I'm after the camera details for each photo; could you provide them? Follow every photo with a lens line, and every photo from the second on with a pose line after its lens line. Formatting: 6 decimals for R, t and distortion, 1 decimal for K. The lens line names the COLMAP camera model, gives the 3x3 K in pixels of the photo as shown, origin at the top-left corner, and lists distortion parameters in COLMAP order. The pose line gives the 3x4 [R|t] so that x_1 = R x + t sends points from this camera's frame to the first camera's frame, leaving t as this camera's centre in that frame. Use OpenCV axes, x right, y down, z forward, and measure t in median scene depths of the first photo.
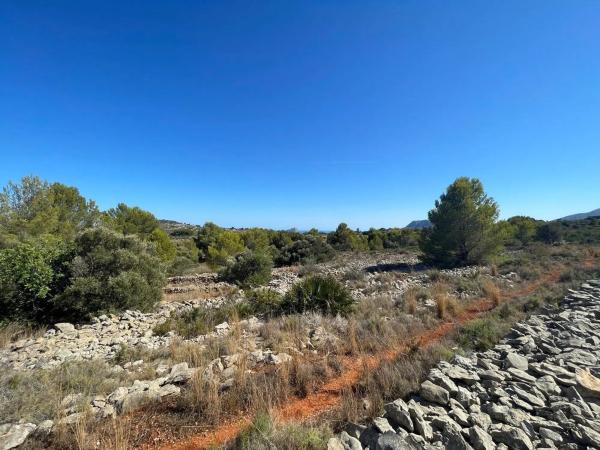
lens RADIAL K [[241.1, 0, 298.9], [0, 241.1, 224.9], [0, 0, 1]] dist [-0.004016, 0.000412]
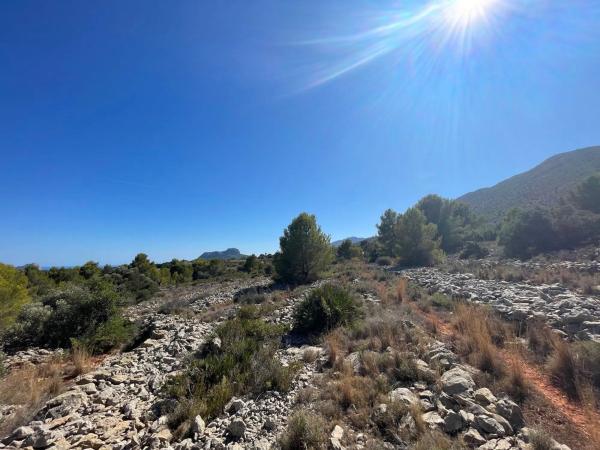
lens RADIAL K [[241.1, 0, 298.9], [0, 241.1, 224.9], [0, 0, 1]] dist [-0.004016, 0.000412]
pose [[0.683645, 0.078540, 0.725577, -0.704628], [0.016907, 0.992221, -0.123333, 0.073114], [-0.729619, 0.096583, 0.676999, 0.348487]]
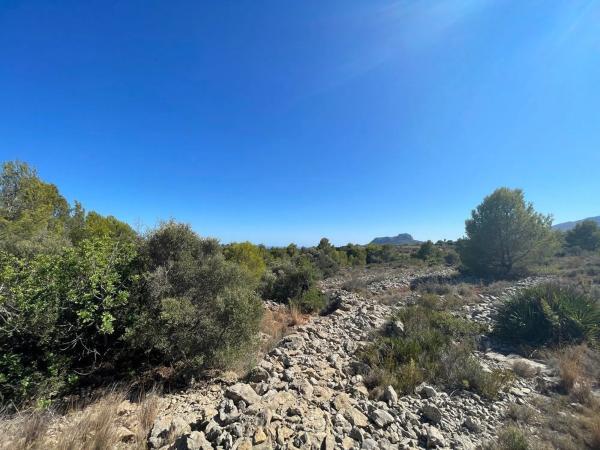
lens RADIAL K [[241.1, 0, 298.9], [0, 241.1, 224.9], [0, 0, 1]] dist [-0.004016, 0.000412]
pose [[0.990347, 0.013965, 0.137906, -0.736891], [-0.004652, 0.997700, -0.067624, 0.072686], [-0.138533, 0.066330, 0.988134, 0.340770]]
